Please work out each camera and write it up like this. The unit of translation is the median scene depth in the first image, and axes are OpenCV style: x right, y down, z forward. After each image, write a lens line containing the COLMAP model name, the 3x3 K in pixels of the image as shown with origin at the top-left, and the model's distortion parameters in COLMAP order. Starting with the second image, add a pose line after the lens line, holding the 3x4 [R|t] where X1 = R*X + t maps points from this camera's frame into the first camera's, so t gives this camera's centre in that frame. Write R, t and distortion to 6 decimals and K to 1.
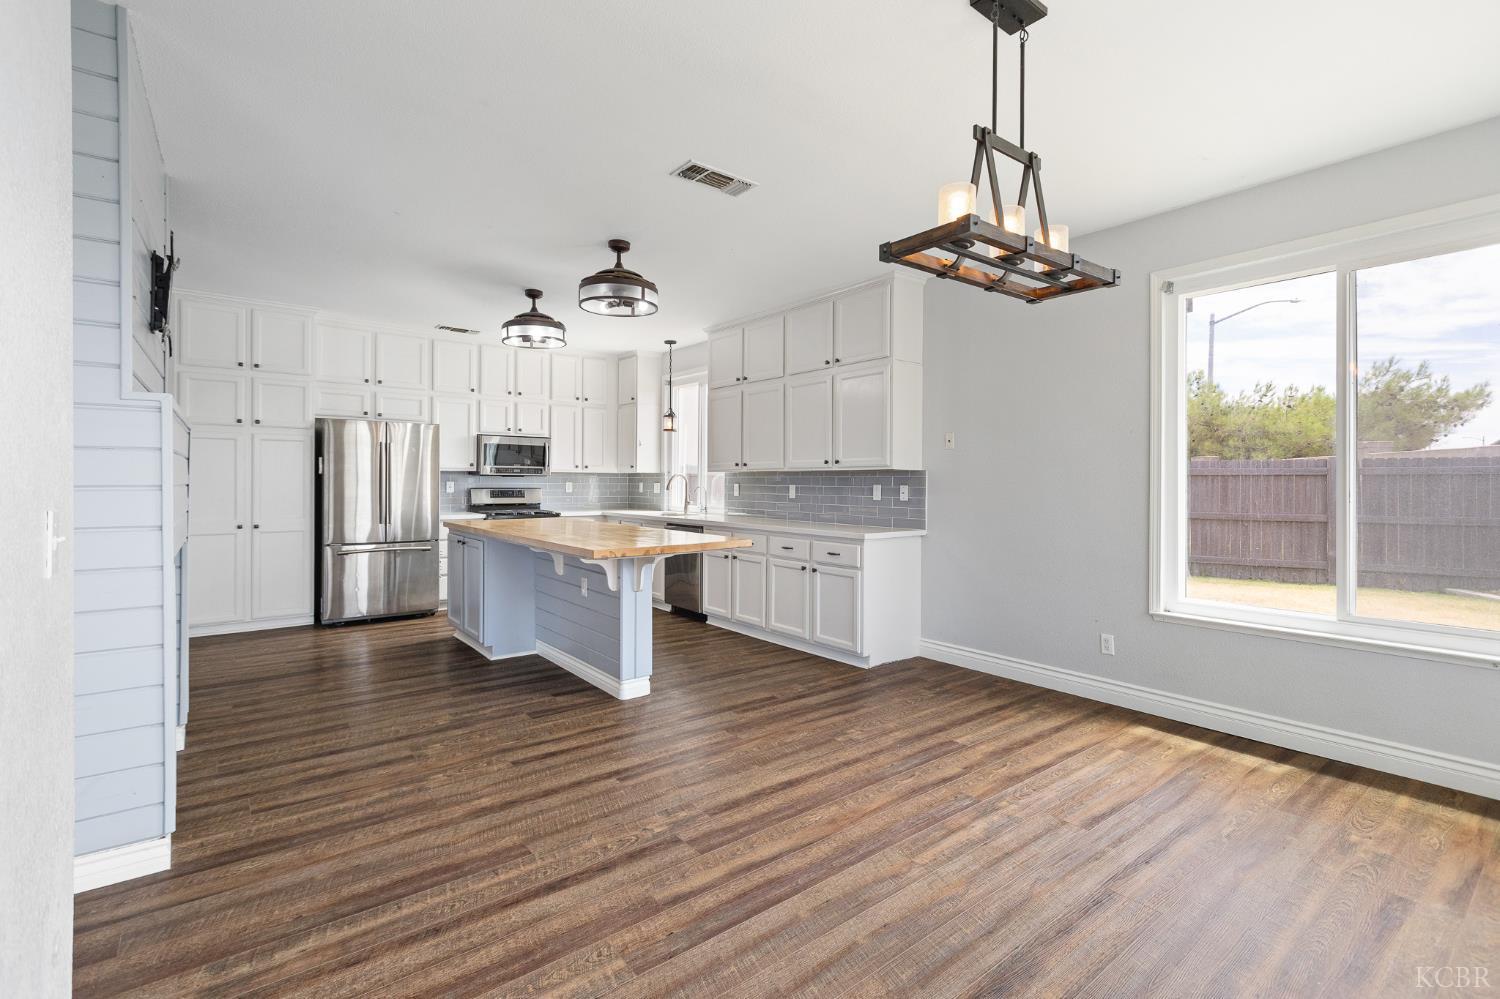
lens RADIAL K [[680.1, 0, 749.9], [0, 680.1, 477.0], [0, 0, 1]] dist [0.002833, 0.000284]
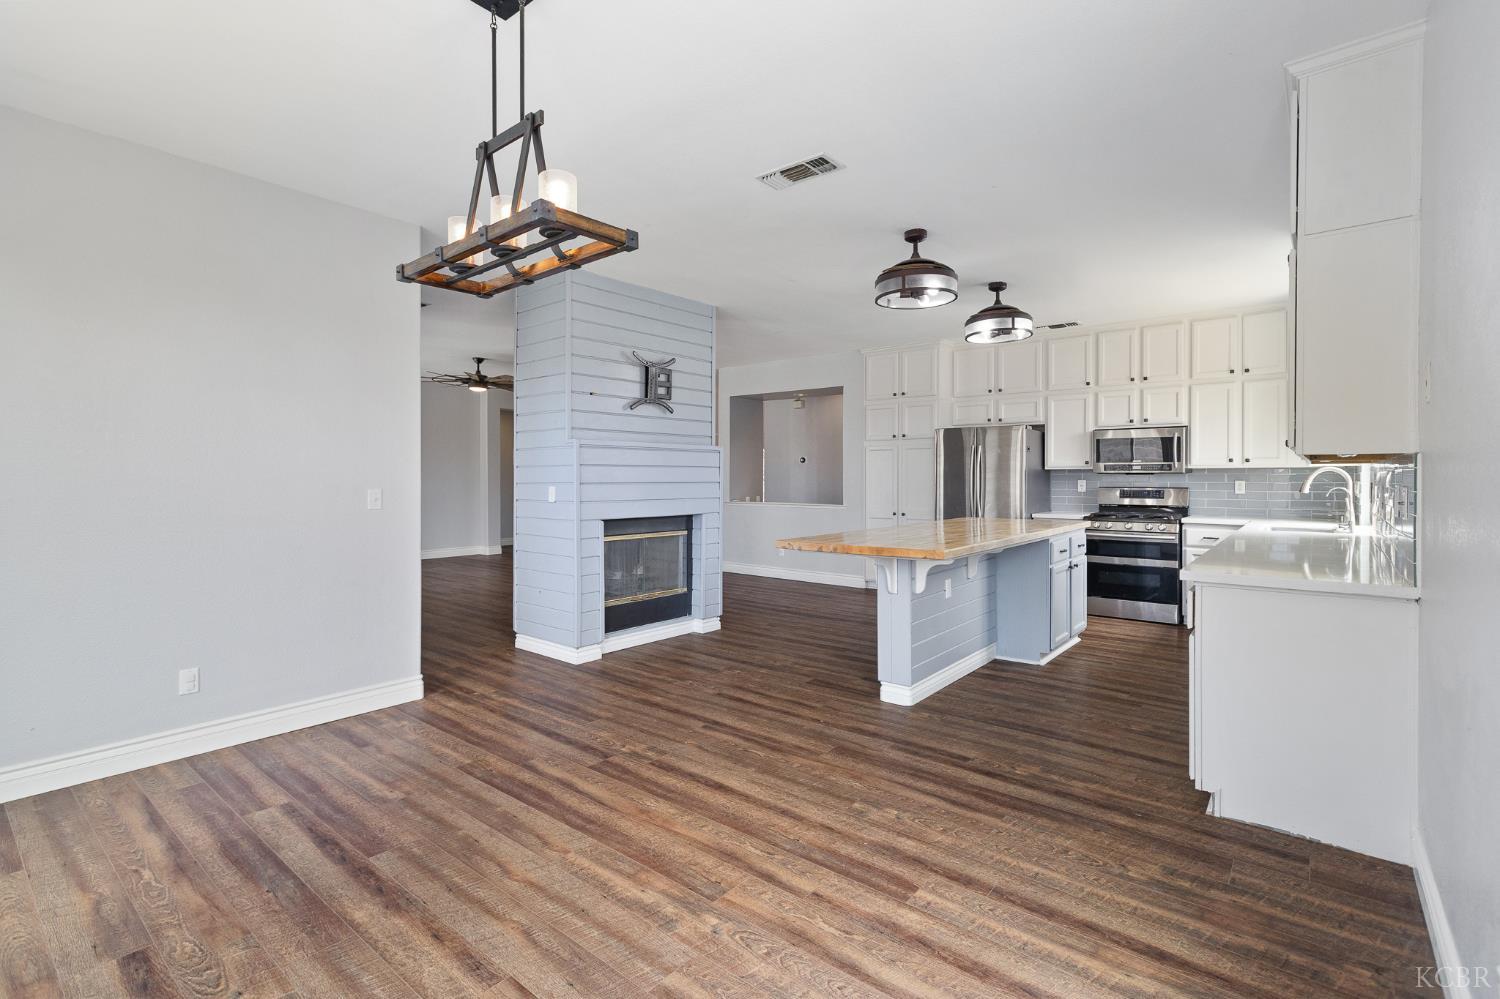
lens RADIAL K [[680.1, 0, 749.9], [0, 680.1, 477.0], [0, 0, 1]] dist [0.002833, 0.000284]
pose [[0.219373, -0.007610, -0.975611, 0.971416], [0.009901, 0.999935, -0.005574, 0.006585], [0.975591, -0.008437, 0.219434, 0.779741]]
